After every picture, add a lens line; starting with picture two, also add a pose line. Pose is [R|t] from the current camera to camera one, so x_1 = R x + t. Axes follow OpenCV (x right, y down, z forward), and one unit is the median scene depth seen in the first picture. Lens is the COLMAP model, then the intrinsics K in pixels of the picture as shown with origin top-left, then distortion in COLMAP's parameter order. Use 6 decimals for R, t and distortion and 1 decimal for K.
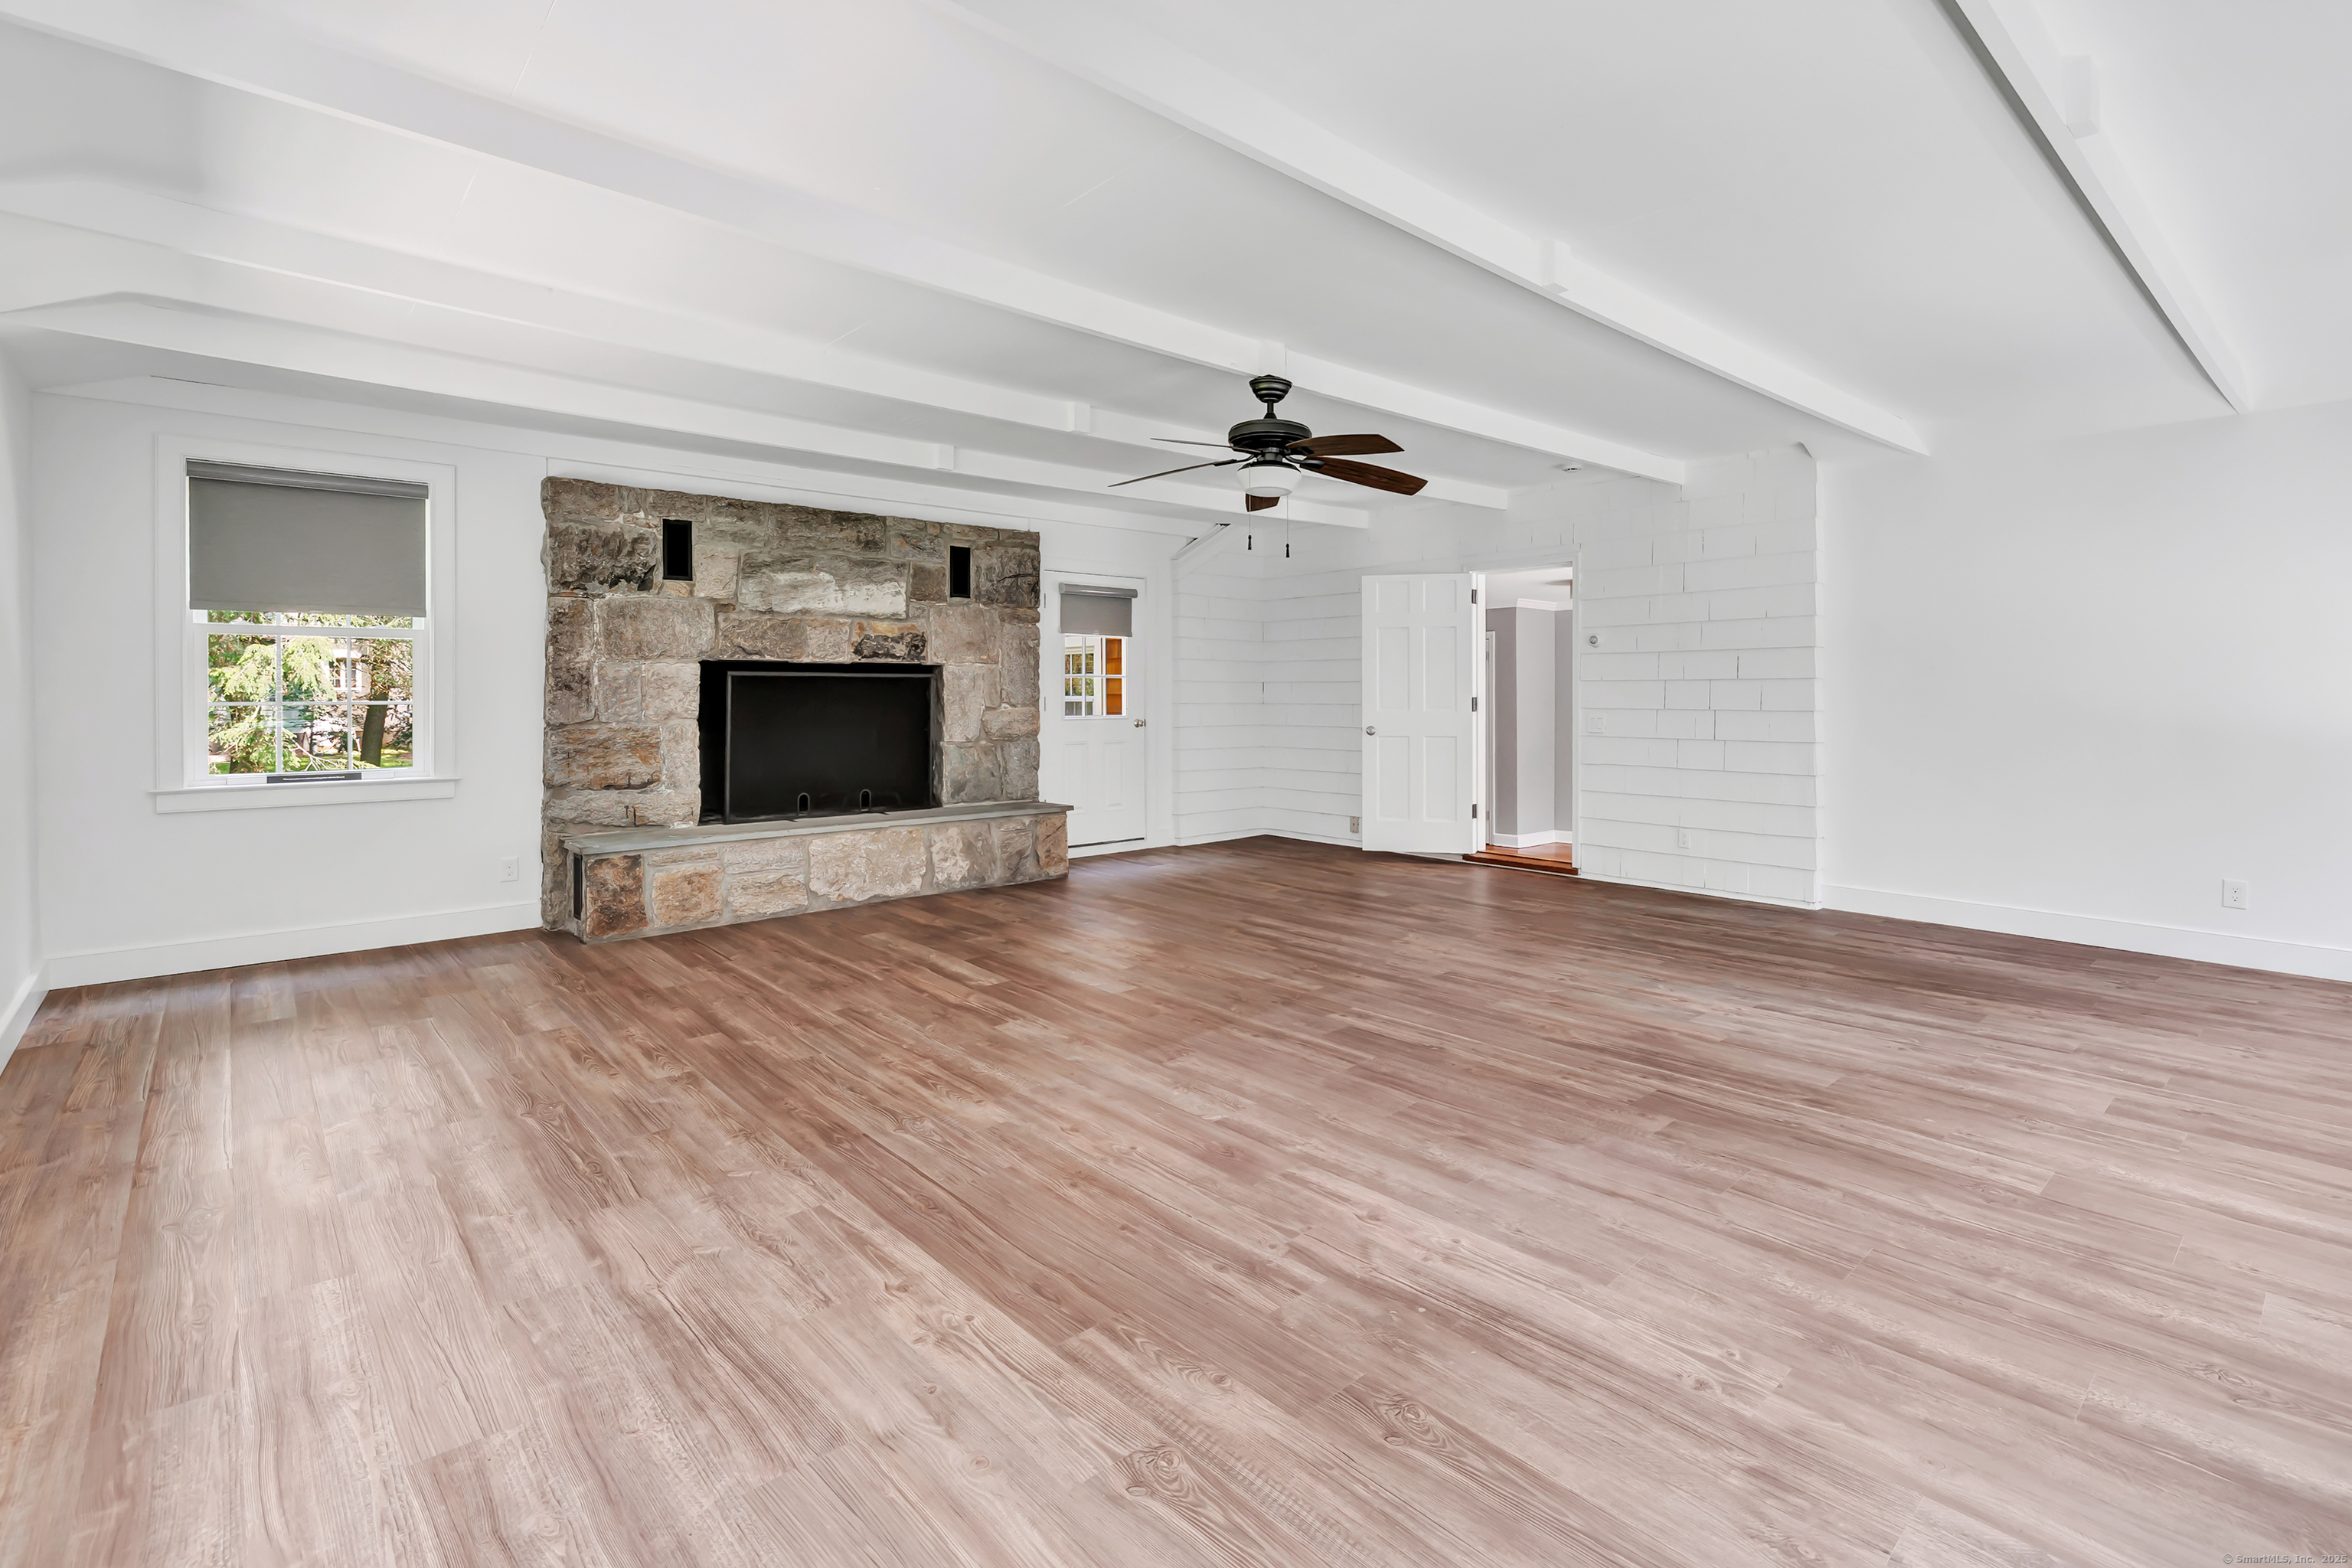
lens RADIAL K [[1121.5, 0, 1165.7], [0, 1121.5, 698.8], [0, 0, 1]] dist [0.000363, -0.000078]
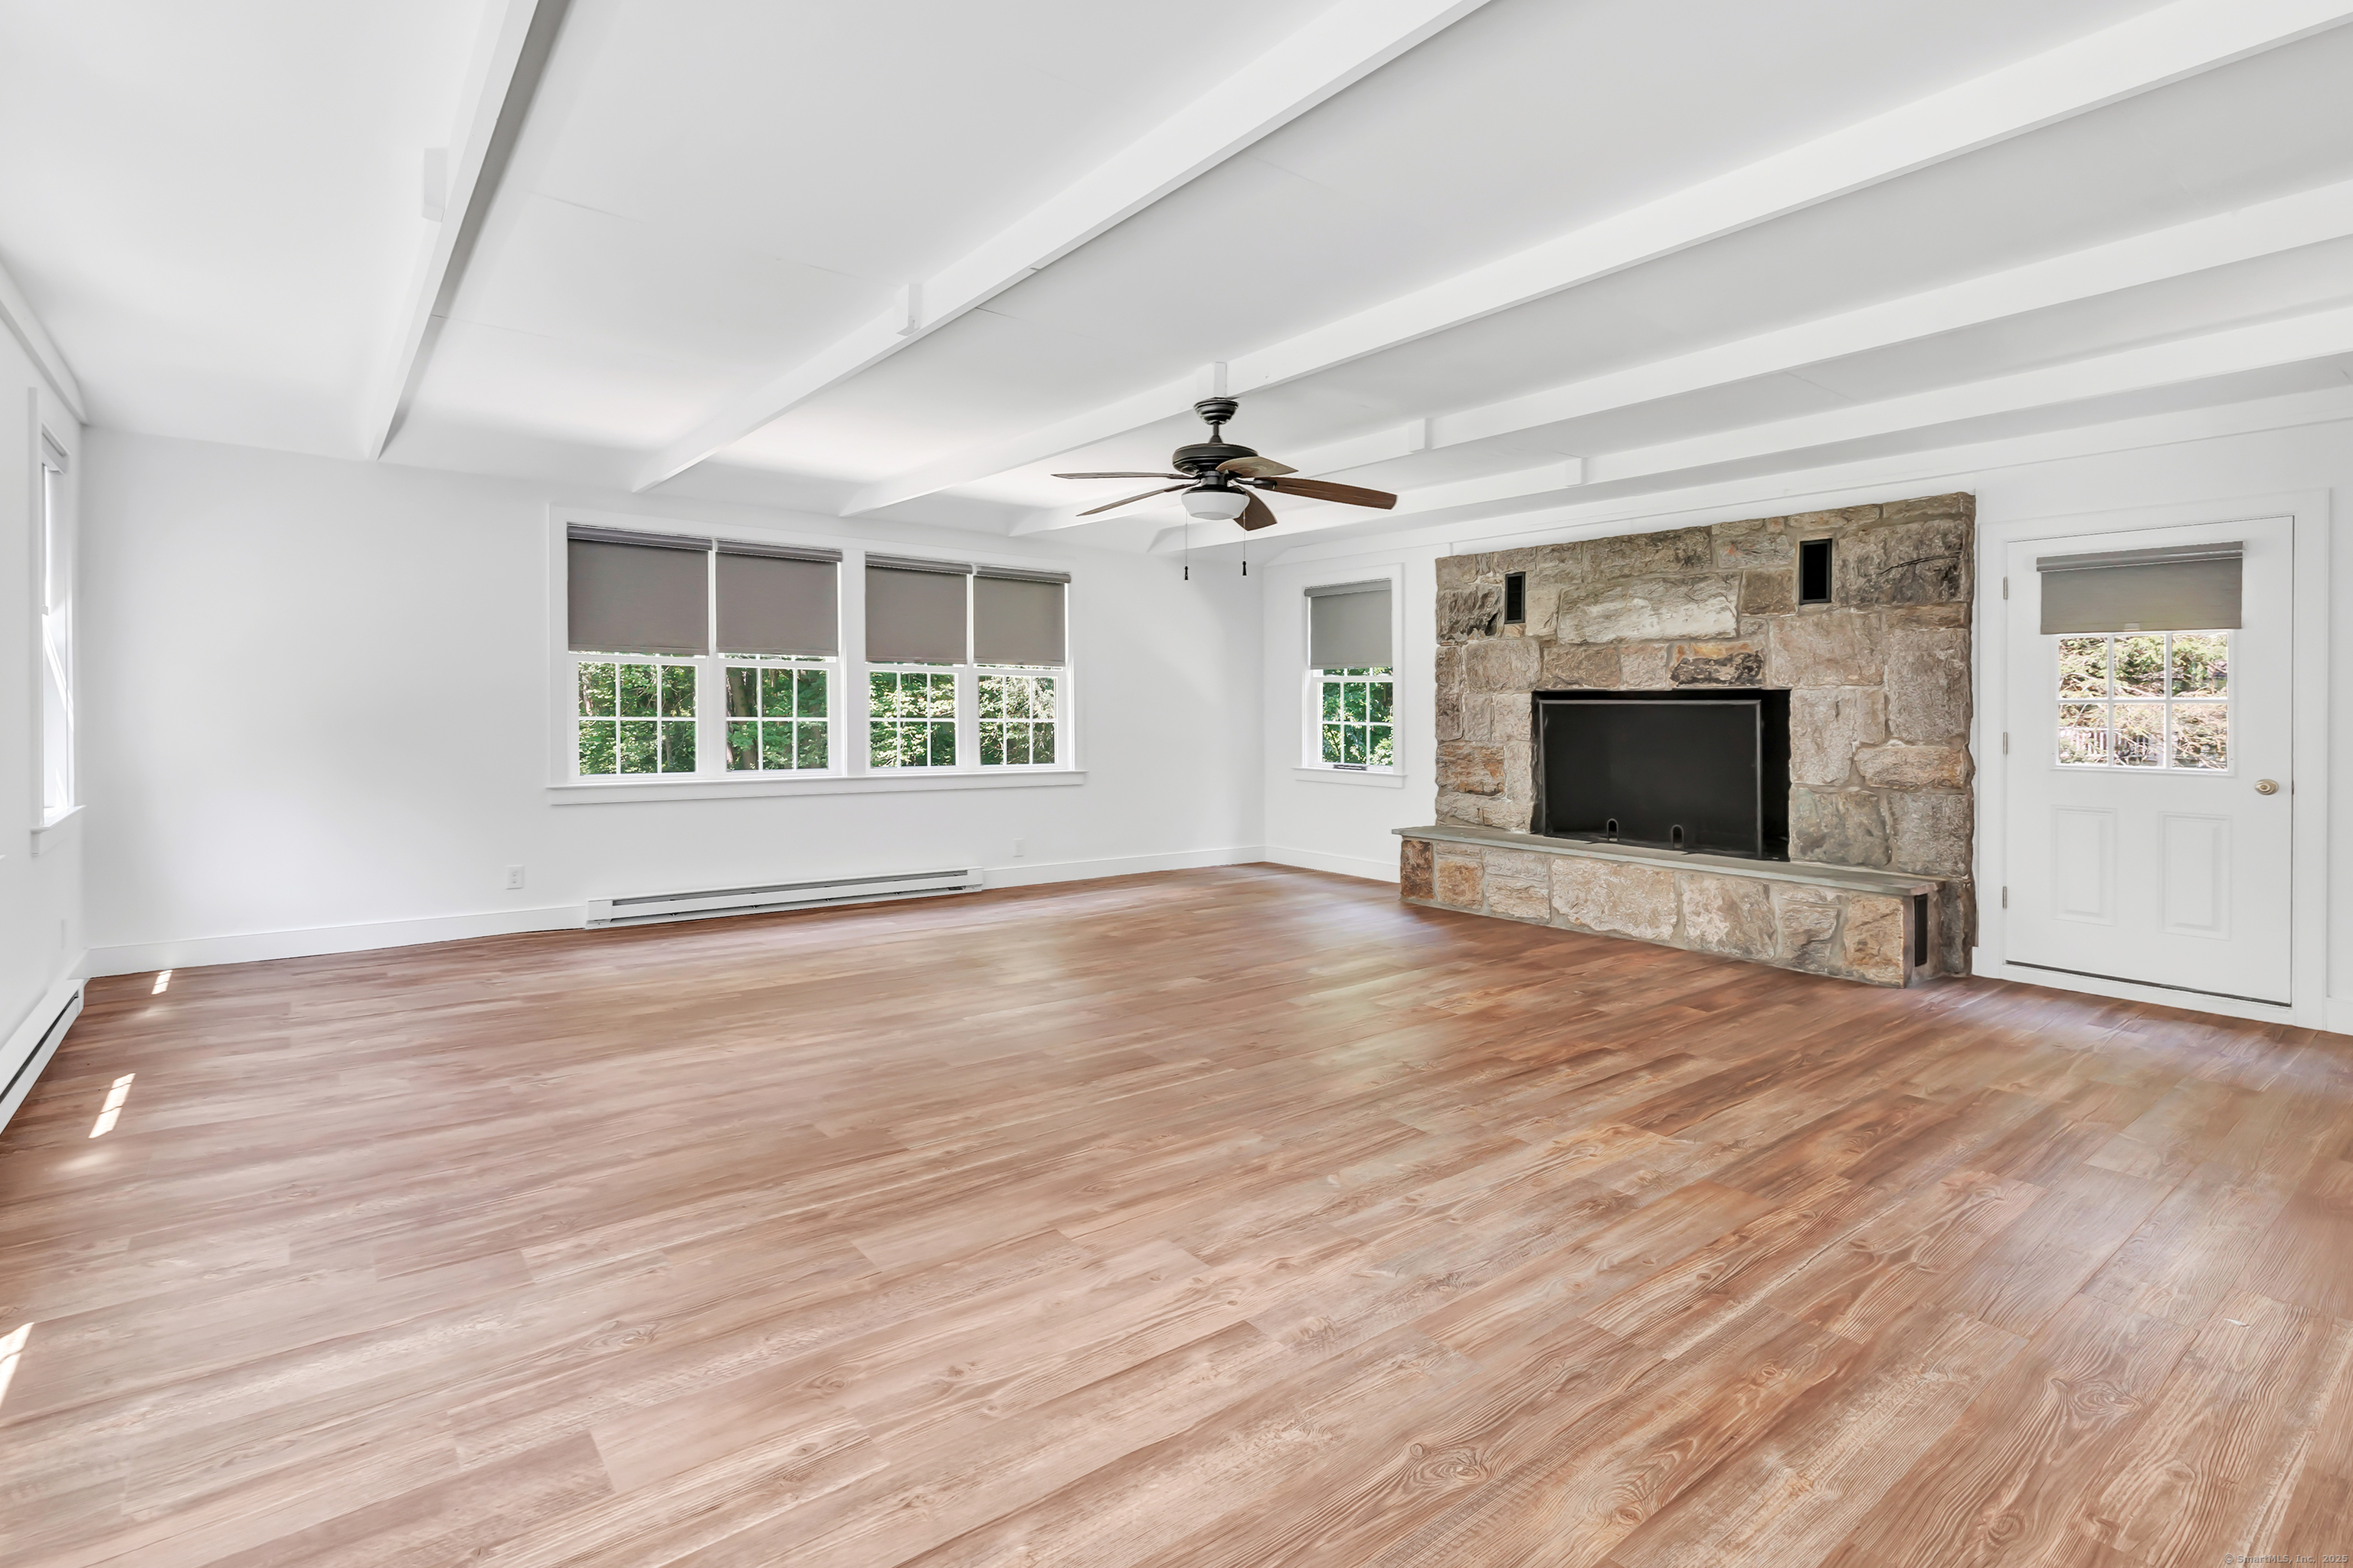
lens RADIAL K [[1074.5, 0, 1164.6], [0, 1074.5, 723.1], [0, 0, 1]] dist [-0.001702, 0.000084]
pose [[-0.049988, 0.010922, -0.998690, 0.698122], [-0.017820, 0.999771, 0.011826, -0.007220], [0.998591, 0.018388, -0.049782, 0.669170]]
